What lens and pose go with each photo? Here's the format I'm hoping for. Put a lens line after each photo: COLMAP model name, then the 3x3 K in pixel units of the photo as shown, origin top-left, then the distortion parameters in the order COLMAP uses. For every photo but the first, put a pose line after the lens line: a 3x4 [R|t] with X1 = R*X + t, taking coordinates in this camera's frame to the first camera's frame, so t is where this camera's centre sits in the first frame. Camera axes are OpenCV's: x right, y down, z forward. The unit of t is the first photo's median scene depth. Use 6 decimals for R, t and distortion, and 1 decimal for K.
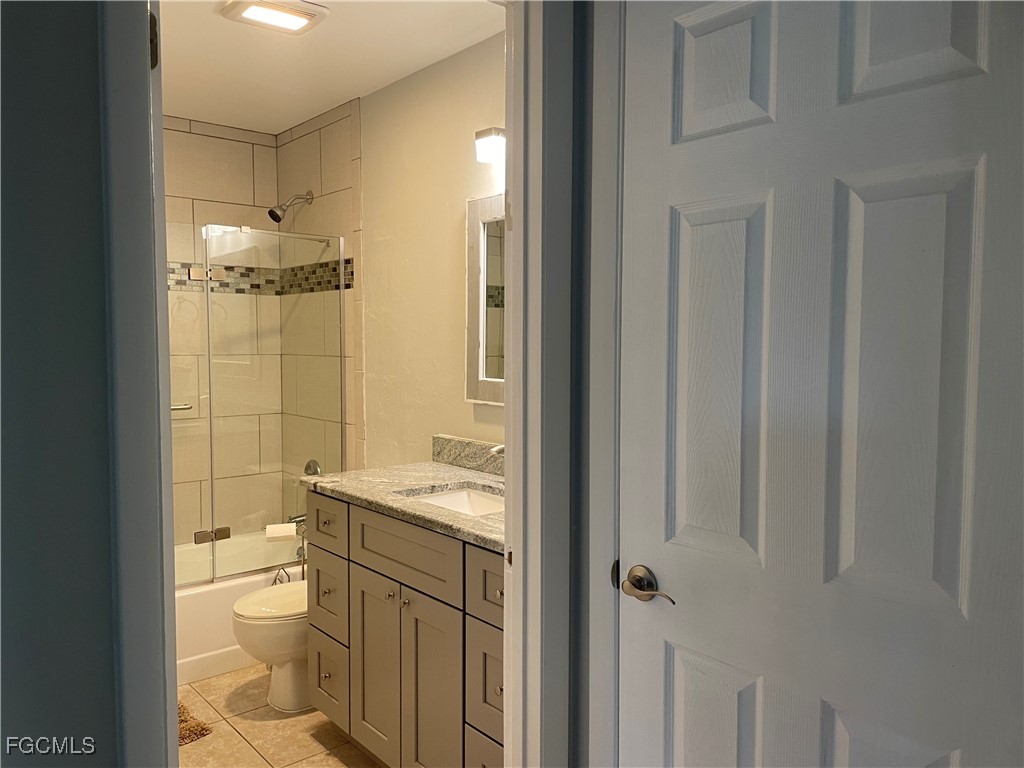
lens RADIAL K [[770.4, 0, 507.5], [0, 770.4, 386.5], [0, 0, 1]] dist [0.094030, -0.126714]
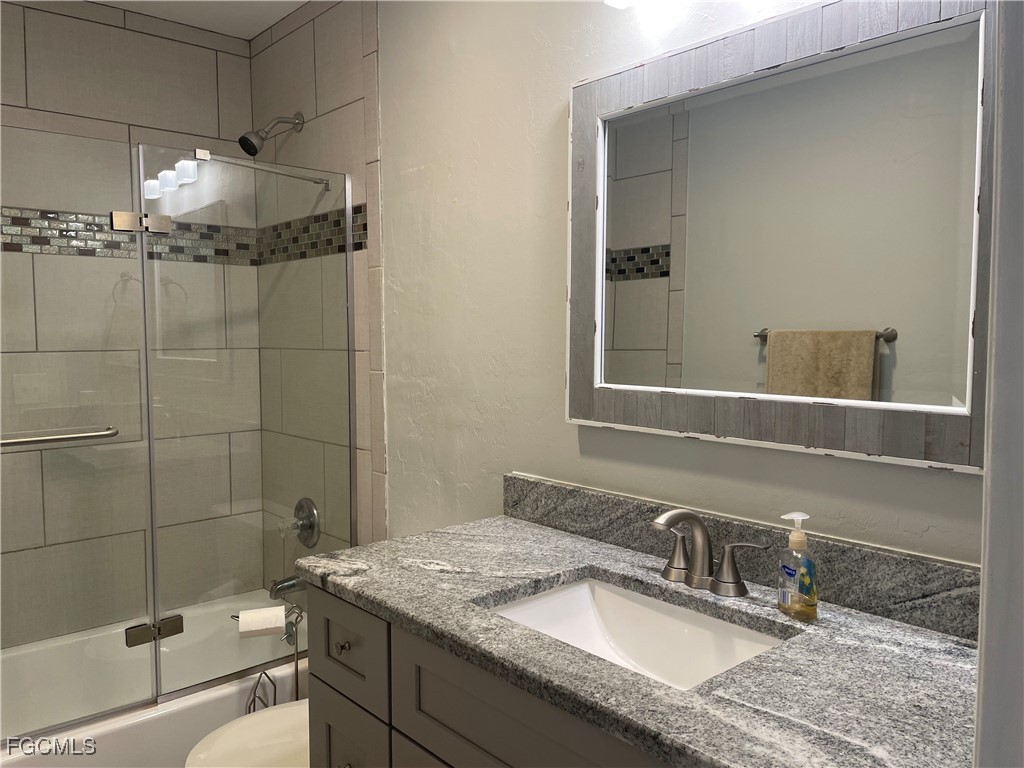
lens RADIAL K [[770.4, 0, 507.5], [0, 770.4, 386.5], [0, 0, 1]] dist [0.094030, -0.126714]
pose [[0.999630, -0.007673, 0.026112, -0.095576], [0.007488, 0.999946, 0.007186, -0.011057], [-0.026166, -0.006988, 0.999633, 0.322801]]
